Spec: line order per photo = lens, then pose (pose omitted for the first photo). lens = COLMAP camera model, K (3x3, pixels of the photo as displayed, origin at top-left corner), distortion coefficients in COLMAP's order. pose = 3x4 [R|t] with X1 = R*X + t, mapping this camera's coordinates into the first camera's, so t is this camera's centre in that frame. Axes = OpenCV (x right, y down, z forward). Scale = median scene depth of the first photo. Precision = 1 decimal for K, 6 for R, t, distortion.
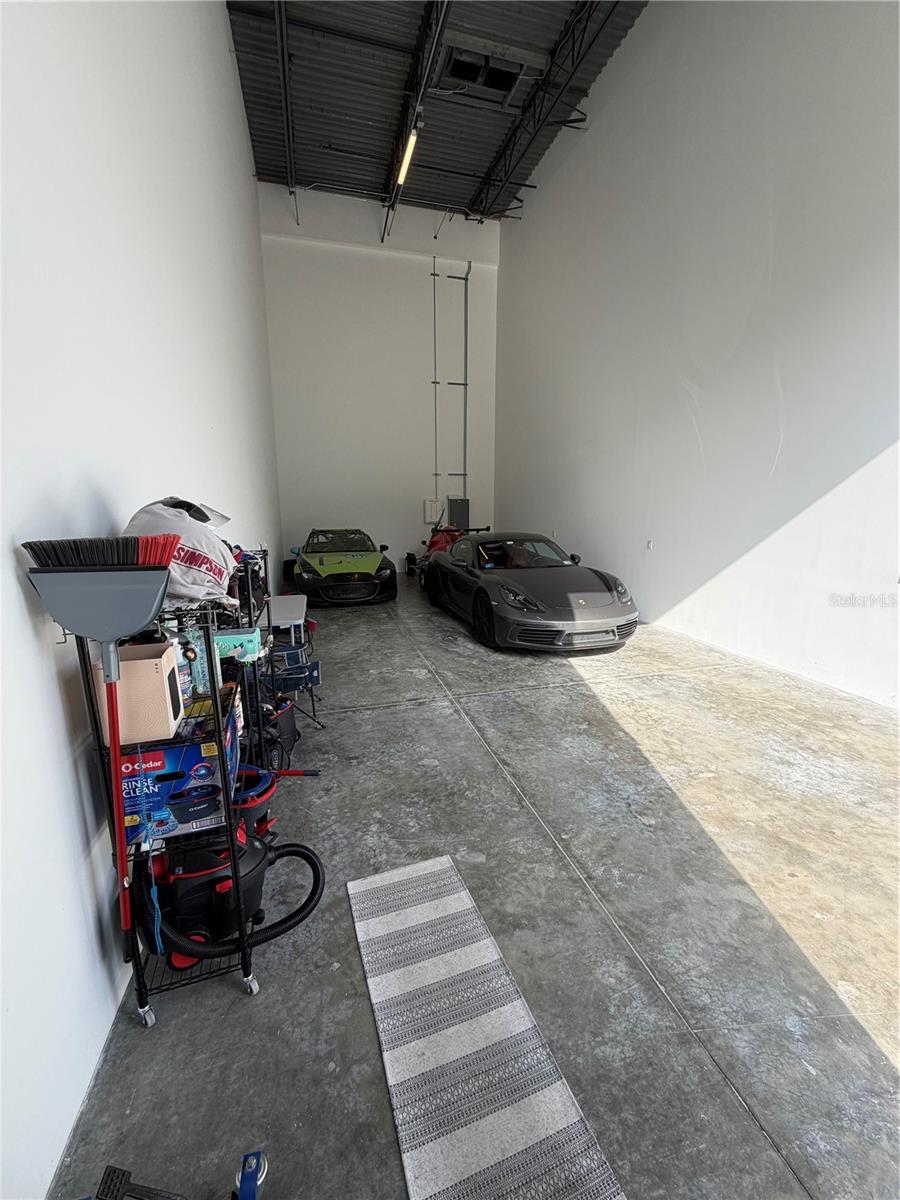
lens RADIAL K [[478.0, 0, 448.2], [0, 478.0, 596.8], [0, 0, 1]] dist [-0.000310, 0.000355]
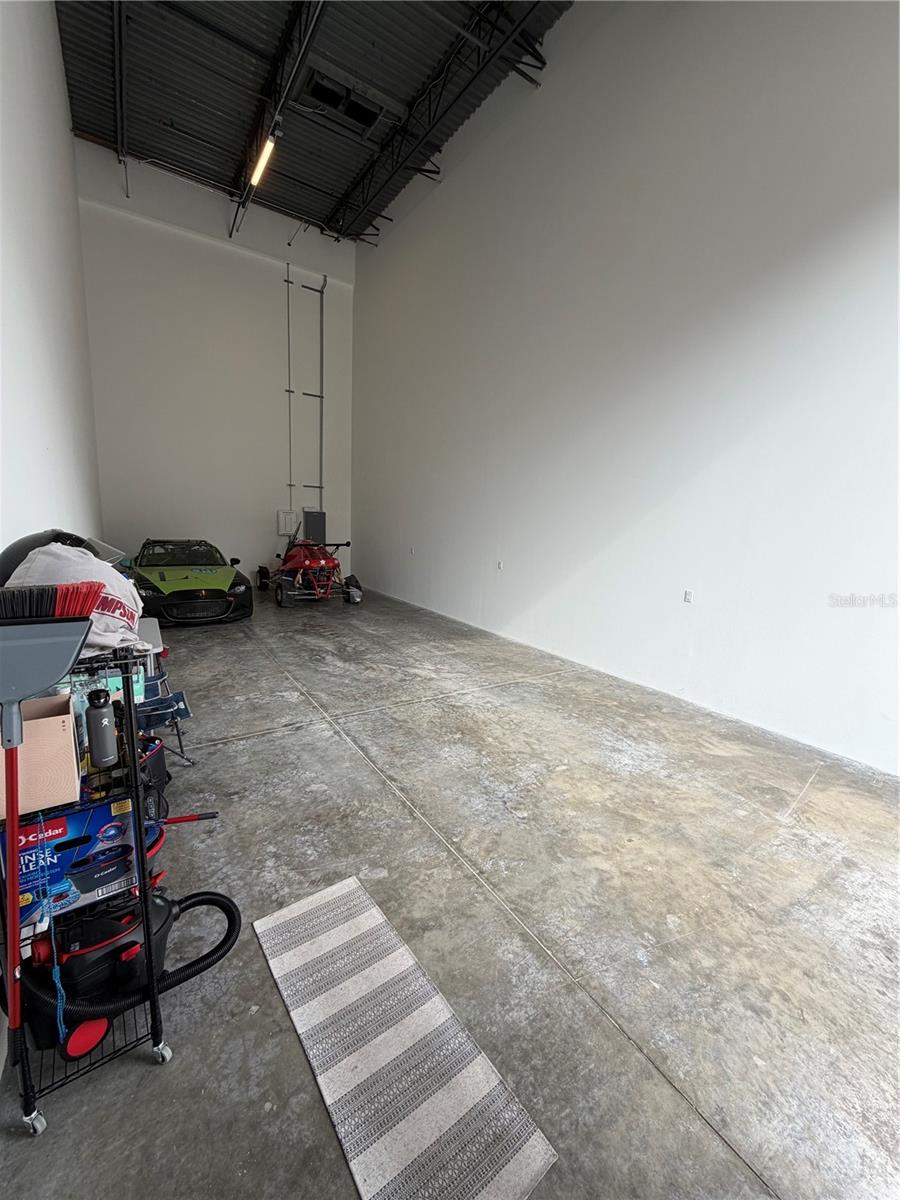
lens RADIAL K [[478.0, 0, 448.9], [0, 478.0, 596.6], [0, 0, 1]] dist [-0.000310, 0.000355]
pose [[0.950143, -0.006488, 0.311747, -0.087453], [0.013008, 0.999738, -0.018840, -0.031740], [-0.311543, 0.021956, 0.949978, -0.046474]]
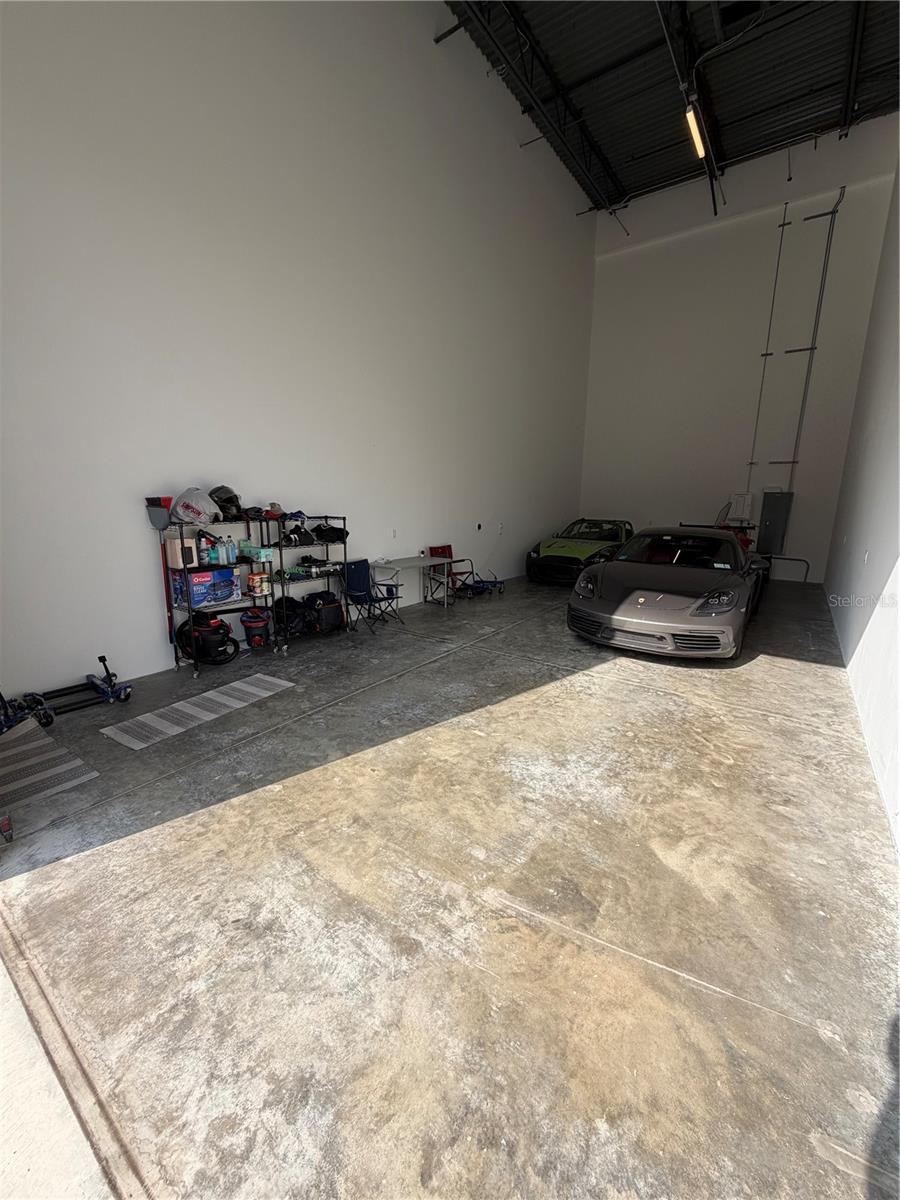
lens RADIAL K [[478.0, 0, 448.5], [0, 478.0, 596.8], [0, 0, 1]] dist [-0.000310, 0.000355]
pose [[0.621664, 0.171897, -0.764189, 1.237705], [-0.163712, 0.982589, 0.087846, -0.026582], [0.765985, 0.070496, 0.638982, 0.196324]]
